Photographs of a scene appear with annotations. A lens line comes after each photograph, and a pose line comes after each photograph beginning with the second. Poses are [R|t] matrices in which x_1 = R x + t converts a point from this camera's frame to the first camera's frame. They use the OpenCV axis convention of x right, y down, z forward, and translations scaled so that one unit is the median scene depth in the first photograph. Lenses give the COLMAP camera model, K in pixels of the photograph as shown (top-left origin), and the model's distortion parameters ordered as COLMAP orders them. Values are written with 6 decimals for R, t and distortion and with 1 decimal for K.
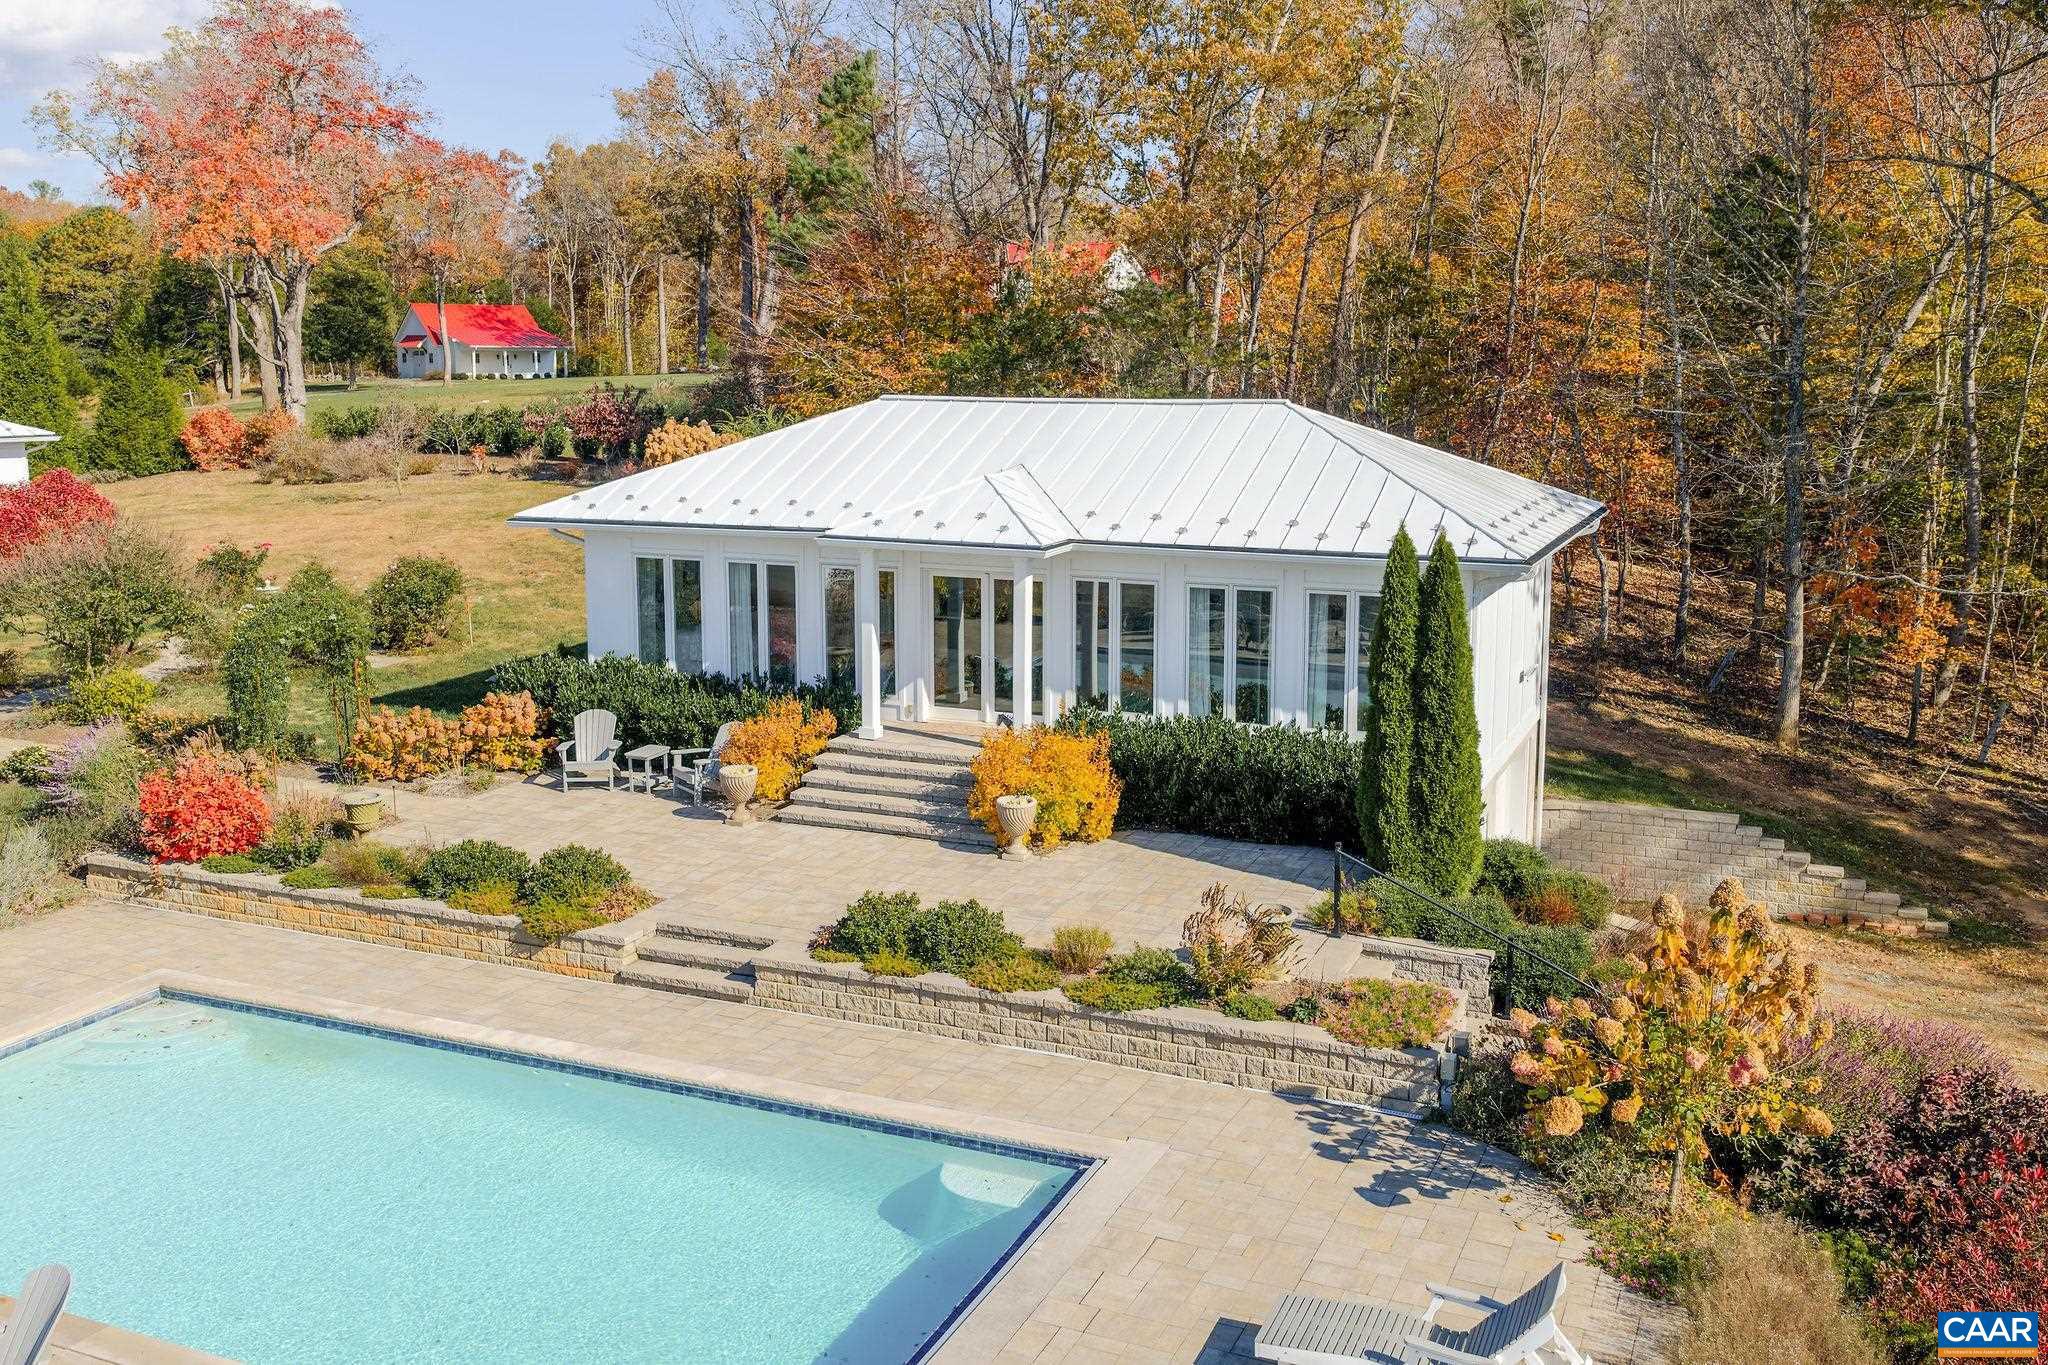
lens RADIAL K [[1767.8, 0, 1049.3], [0, 1767.8, 681.4], [0, 0, 1]] dist [-0.005843, -0.004003]
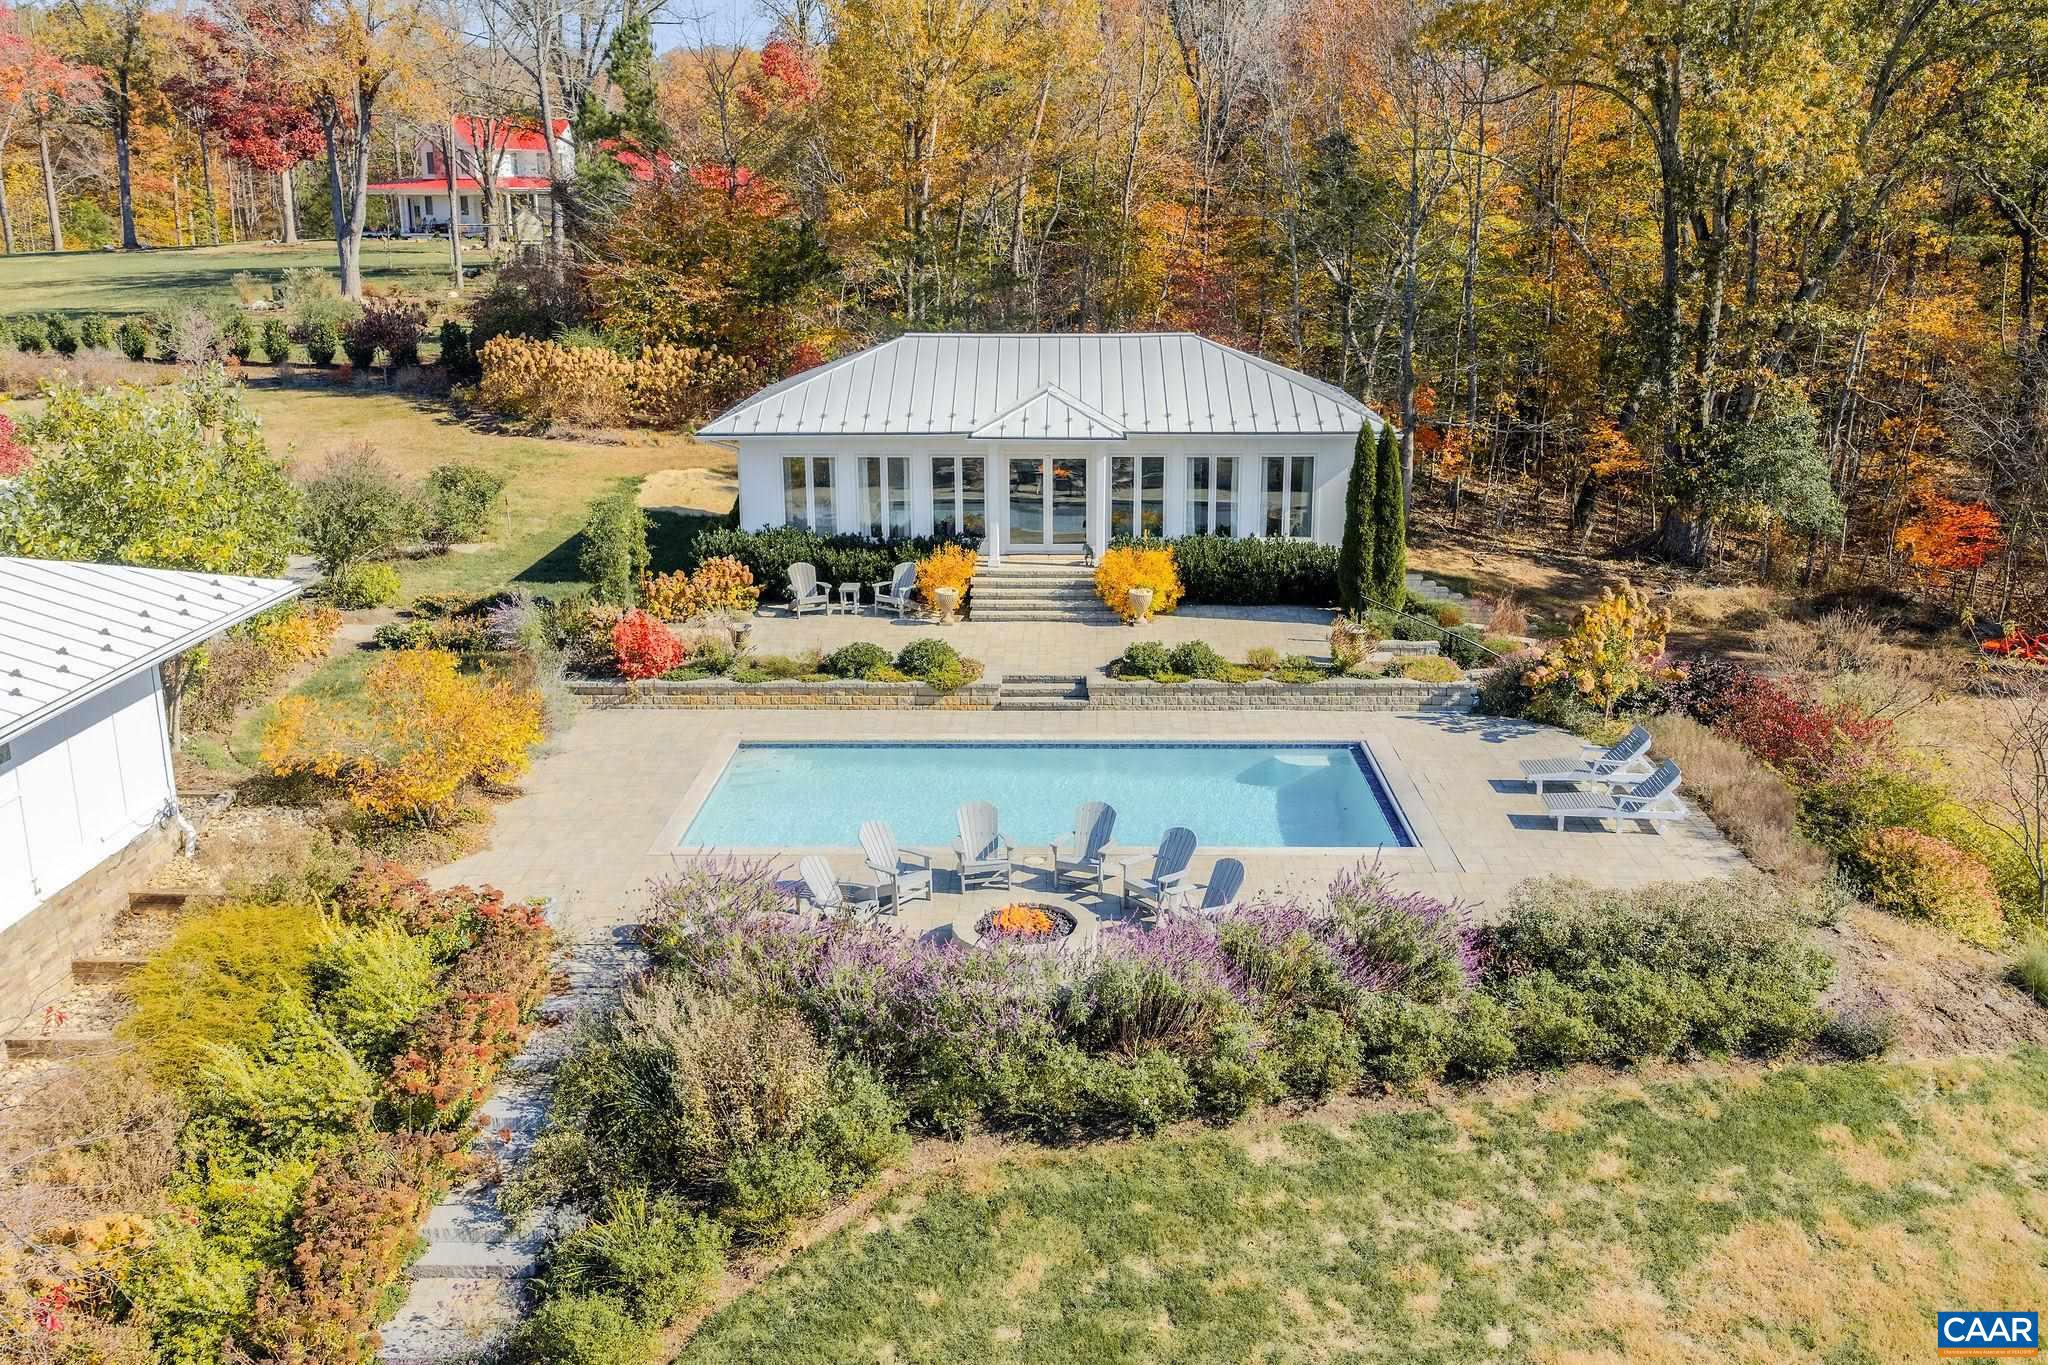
lens RADIAL K [[1767.8, 0, 1049.3], [0, 1767.8, 681.4], [0, 0, 1]] dist [-0.005843, -0.004003]
pose [[0.921894, -0.100948, 0.374059, -0.776343], [0.069741, 0.992927, 0.096082, -0.015833], [-0.381113, -0.062491, 0.922414, -0.547084]]
